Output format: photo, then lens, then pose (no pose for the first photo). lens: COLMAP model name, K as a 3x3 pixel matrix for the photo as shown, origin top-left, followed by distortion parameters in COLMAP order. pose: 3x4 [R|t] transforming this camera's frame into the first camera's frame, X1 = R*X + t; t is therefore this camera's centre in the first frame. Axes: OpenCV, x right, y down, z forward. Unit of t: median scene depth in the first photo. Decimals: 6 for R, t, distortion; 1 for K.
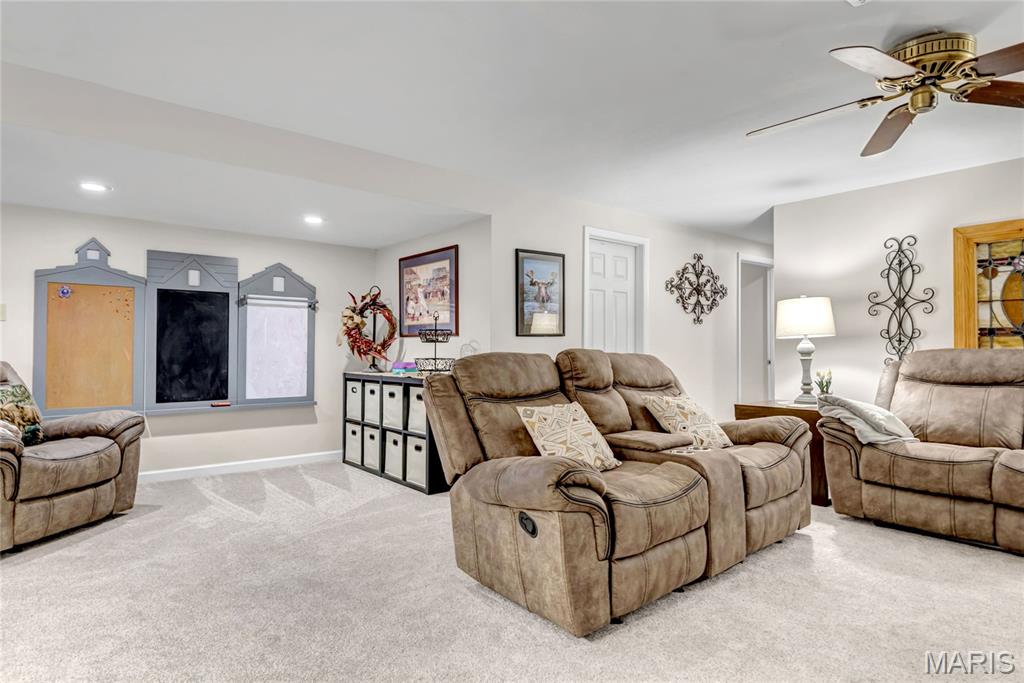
lens RADIAL K [[574.8, 0, 512.0], [0, 574.8, 341.5], [0, 0, 1]] dist [0.029118, -0.000672]
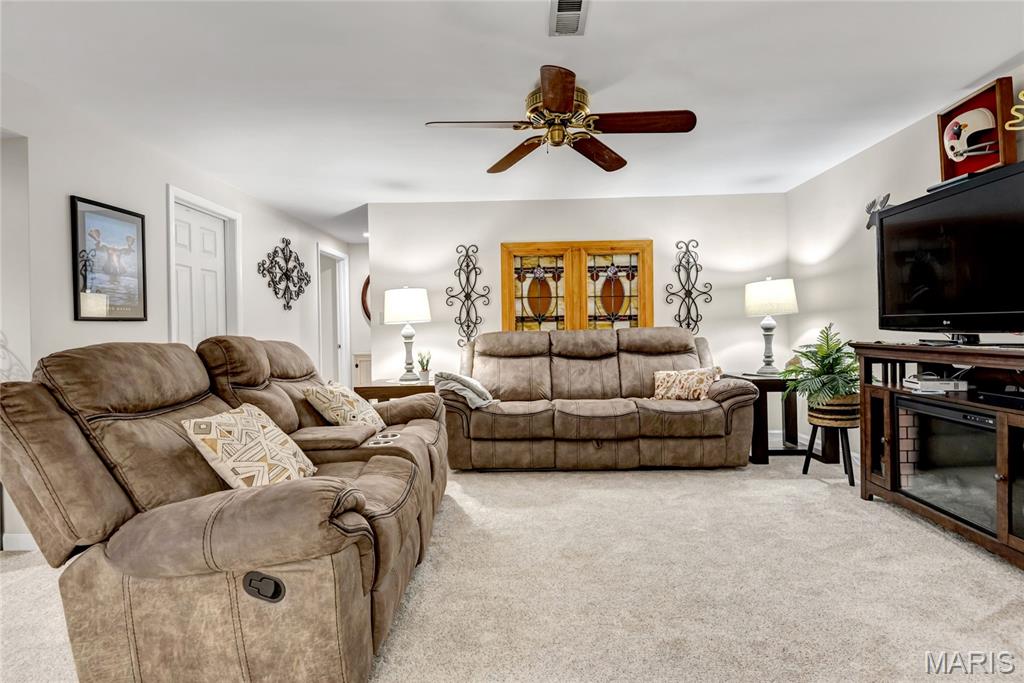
lens RADIAL K [[507.4, 0, 512.0], [0, 507.4, 341.5], [0, 0, 1]] dist [0.033047, -0.021465]
pose [[0.657604, -0.025552, 0.752930, -0.153997], [0.006352, 0.999577, 0.028374, 0.002919], [-0.753337, -0.013877, 0.657488, 0.241711]]
